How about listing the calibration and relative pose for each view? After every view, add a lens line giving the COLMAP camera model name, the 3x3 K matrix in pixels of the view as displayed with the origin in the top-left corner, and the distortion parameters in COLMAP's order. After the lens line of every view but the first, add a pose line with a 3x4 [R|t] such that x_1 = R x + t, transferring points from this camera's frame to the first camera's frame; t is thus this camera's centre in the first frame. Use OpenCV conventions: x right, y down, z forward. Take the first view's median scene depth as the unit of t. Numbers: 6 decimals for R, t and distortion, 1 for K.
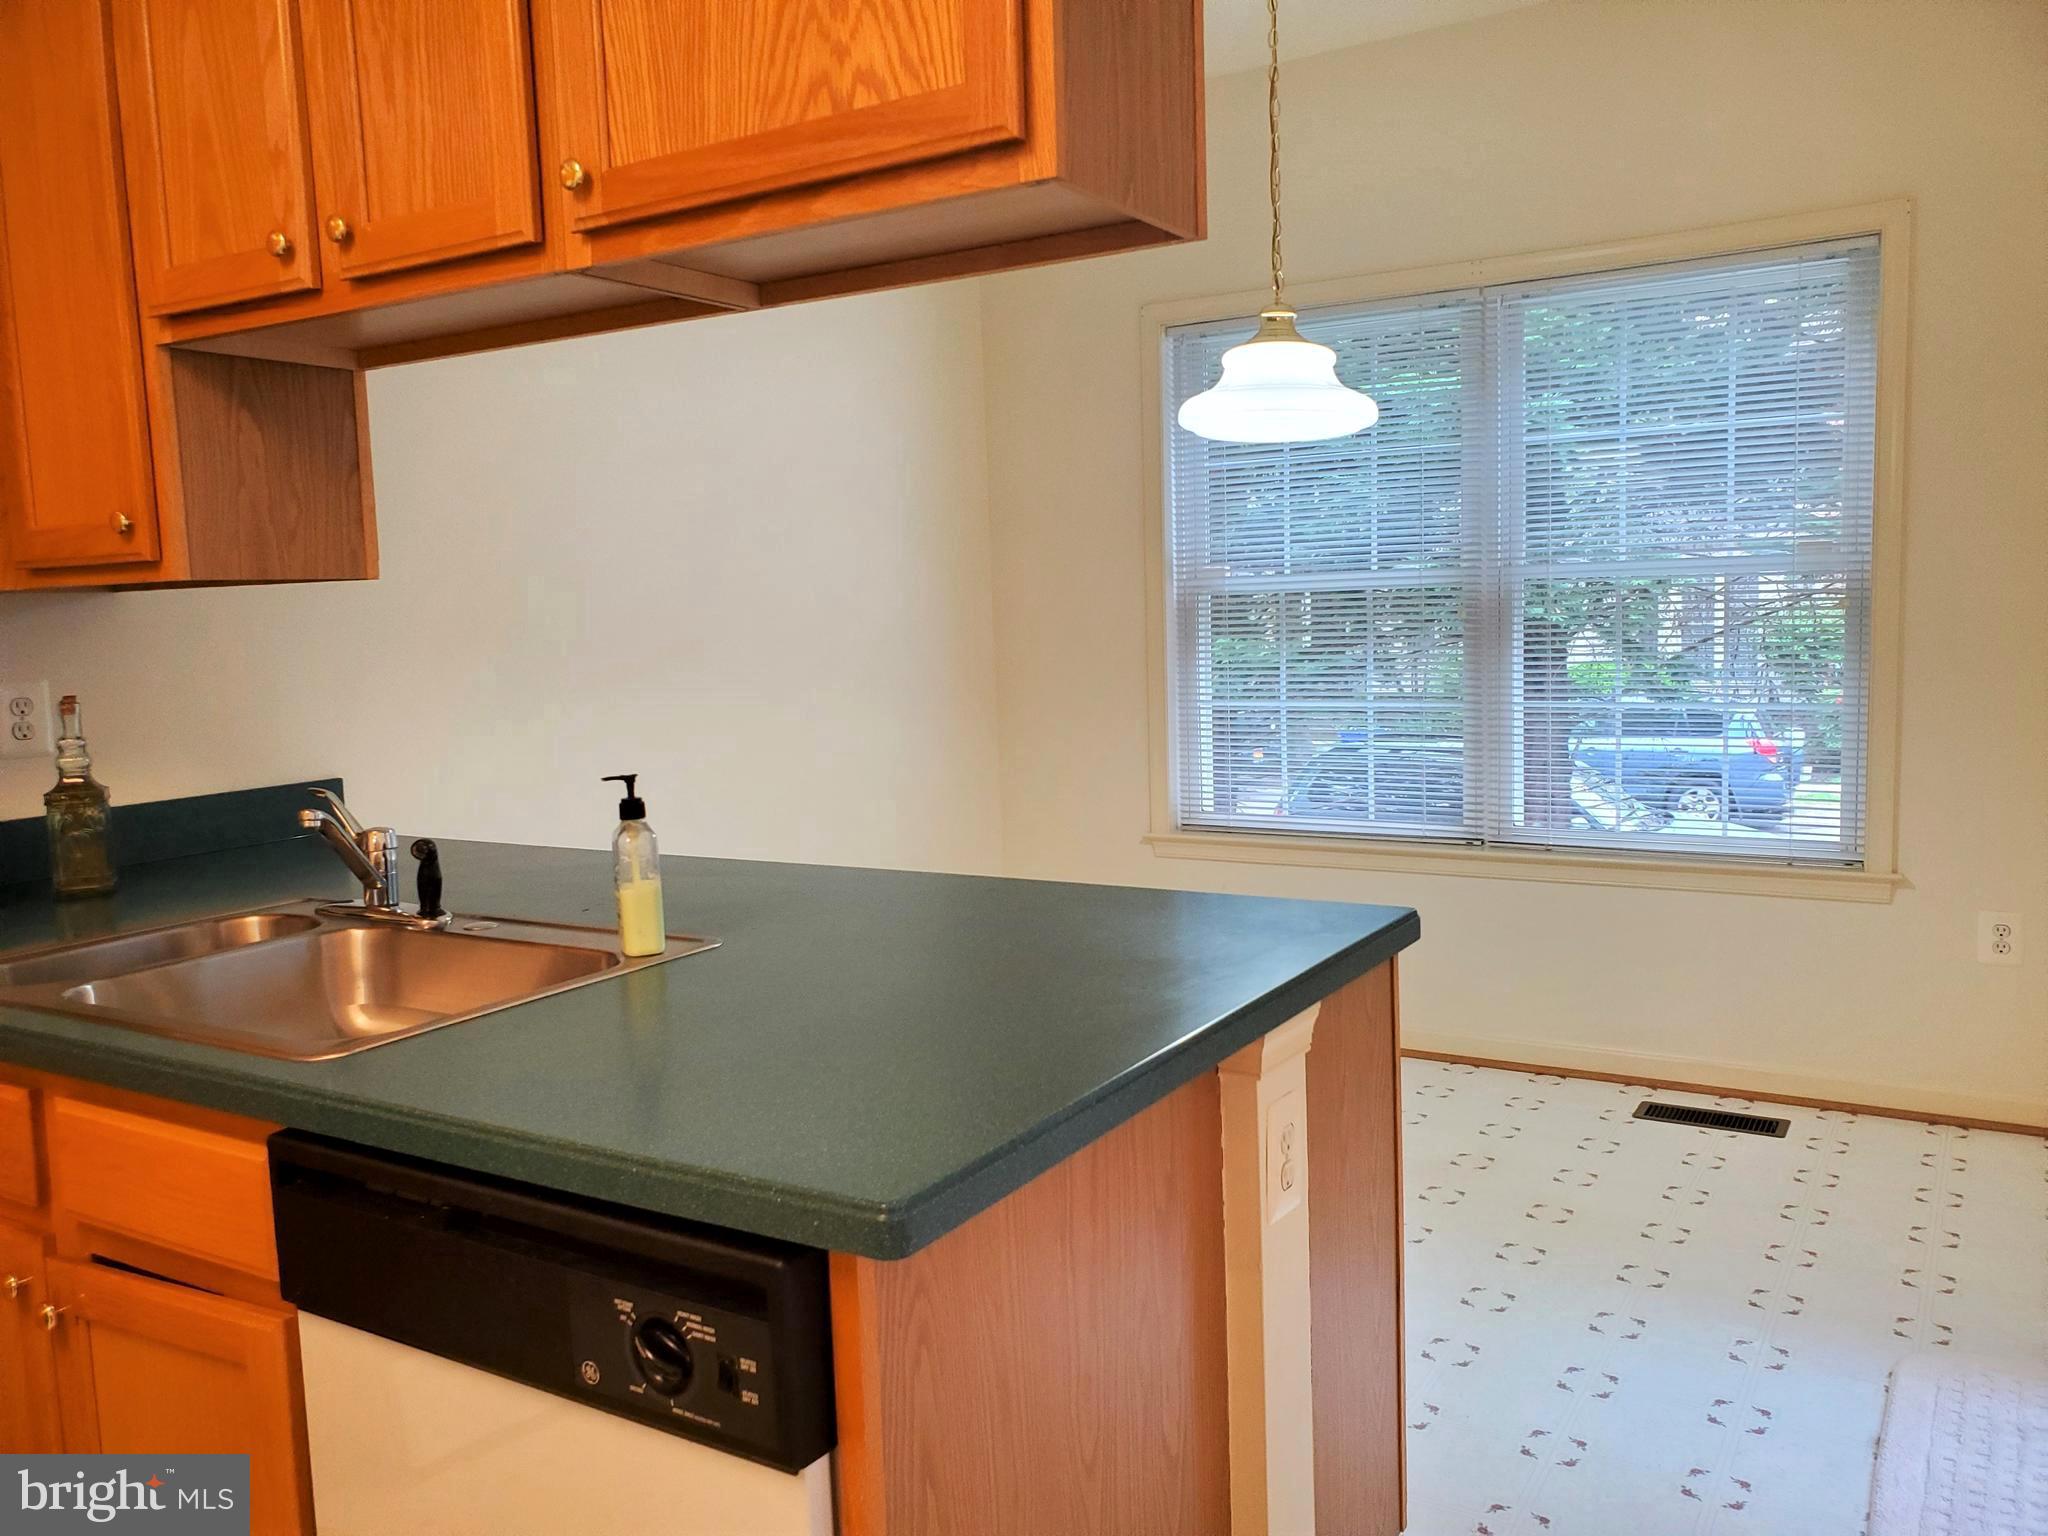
lens RADIAL K [[1597.2, 0, 1033.0], [0, 1597.2, 771.2], [0, 0, 1]] dist [0.006011, -0.016682]
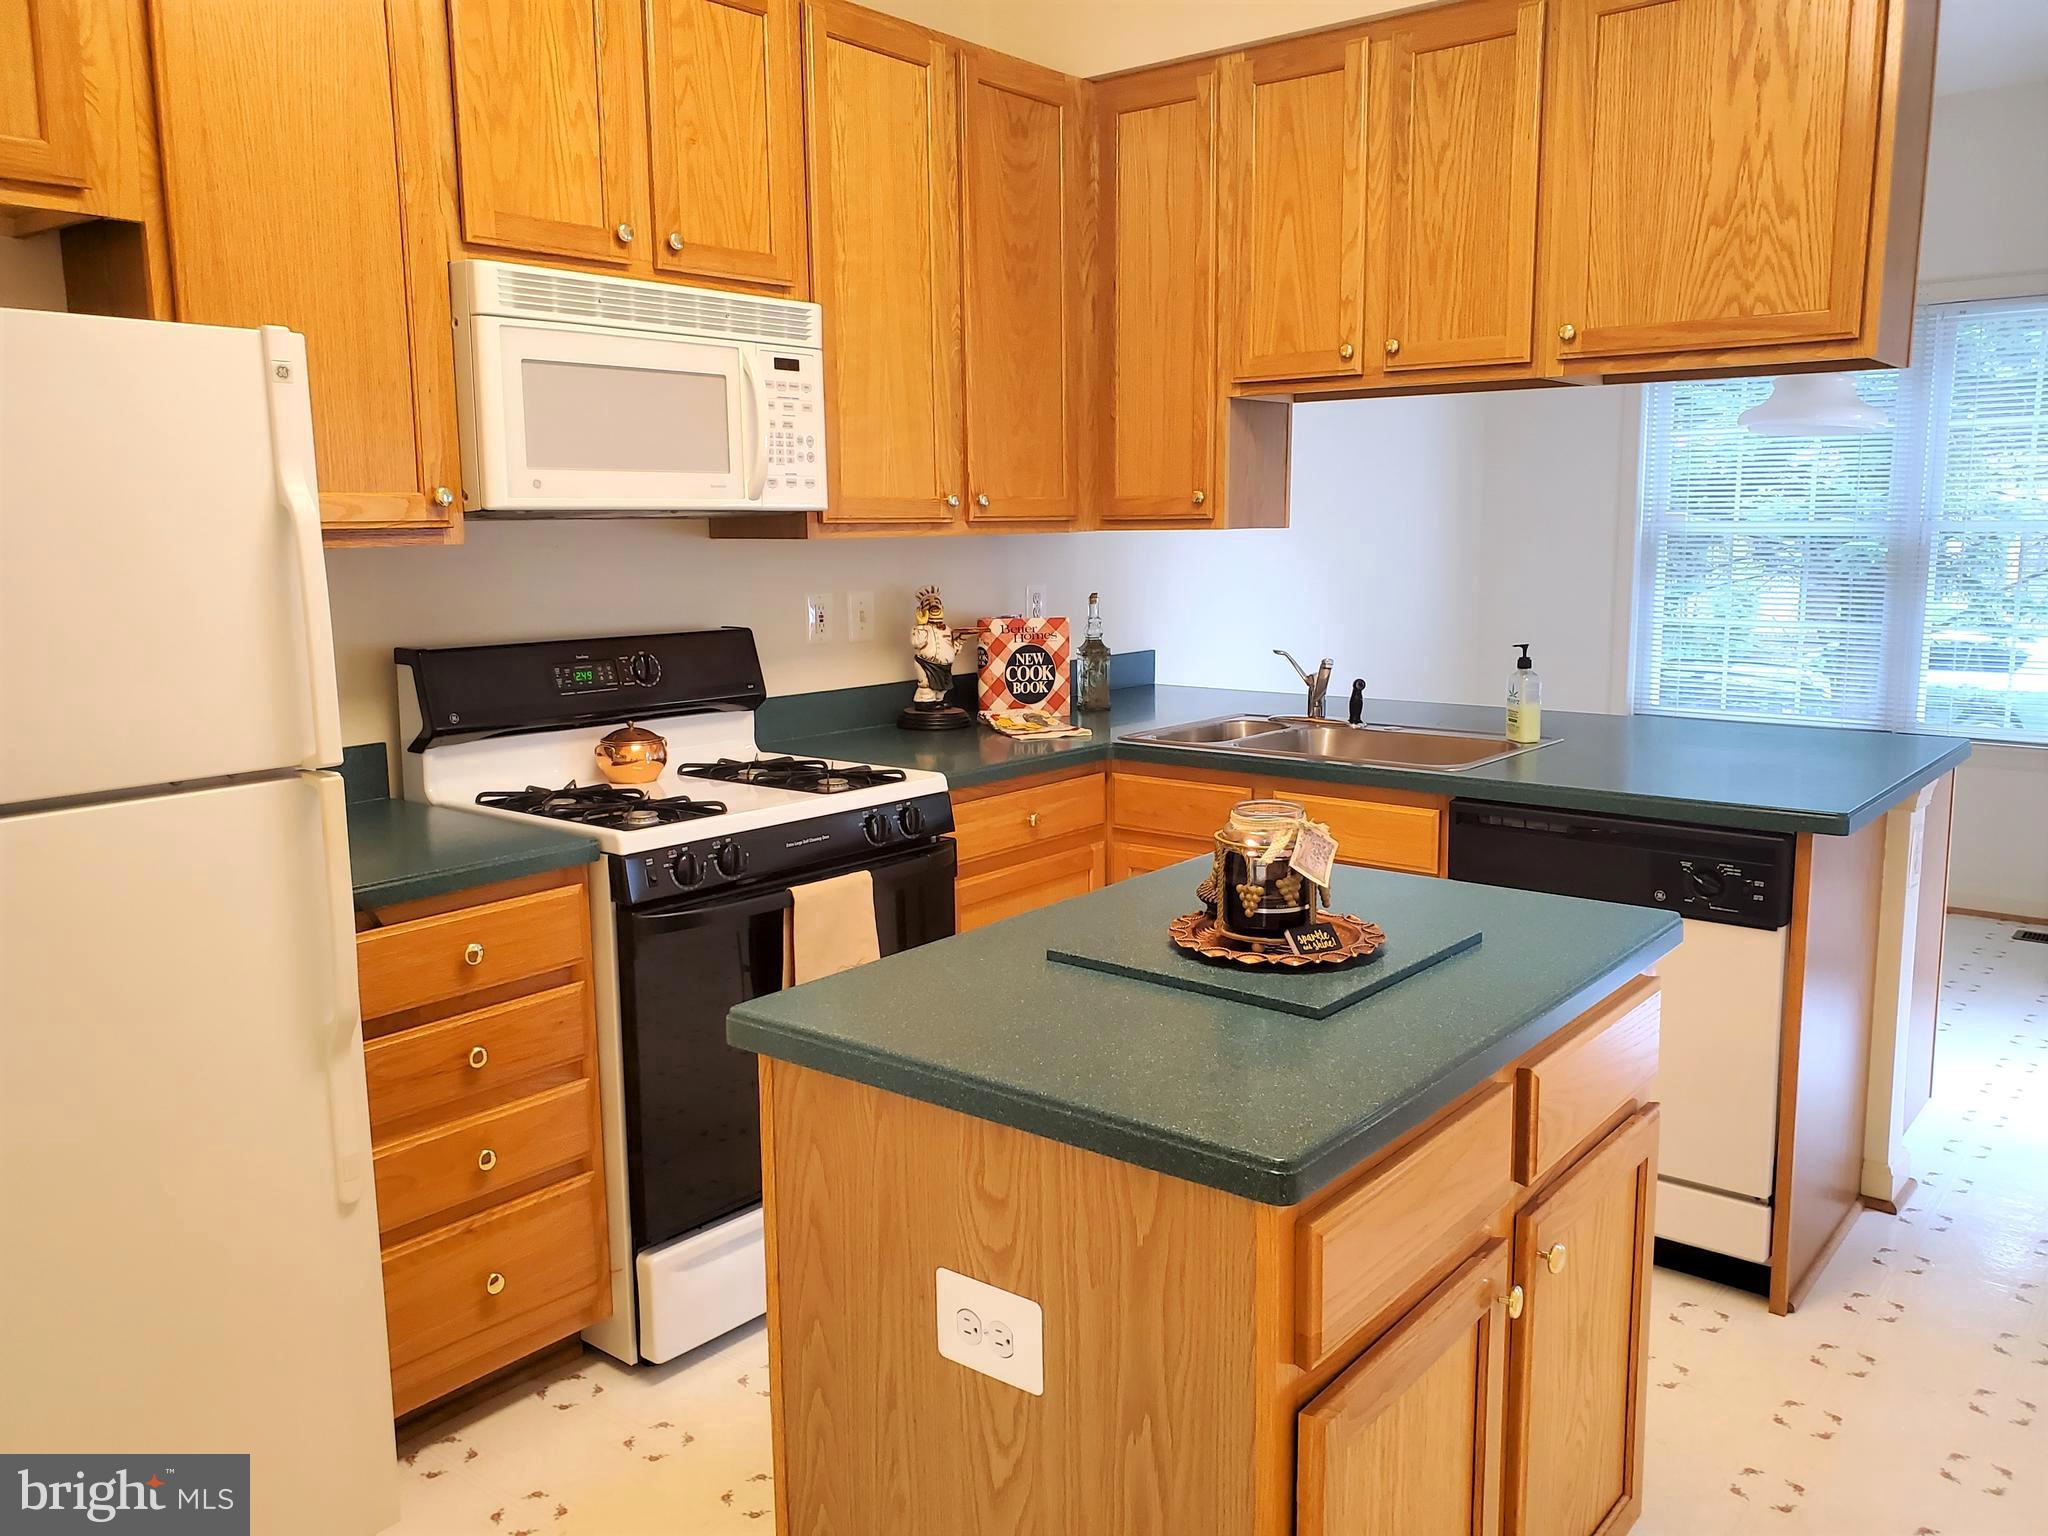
lens RADIAL K [[1597.2, 0, 1020.0], [0, 1597.2, 764.6], [0, 0, 1]] dist [0.006011, -0.016682]
pose [[0.989617, 0.040708, -0.137845, -0.663317], [-0.033516, 0.997973, 0.054099, 0.070457], [0.139767, -0.048917, 0.988975, -1.055981]]
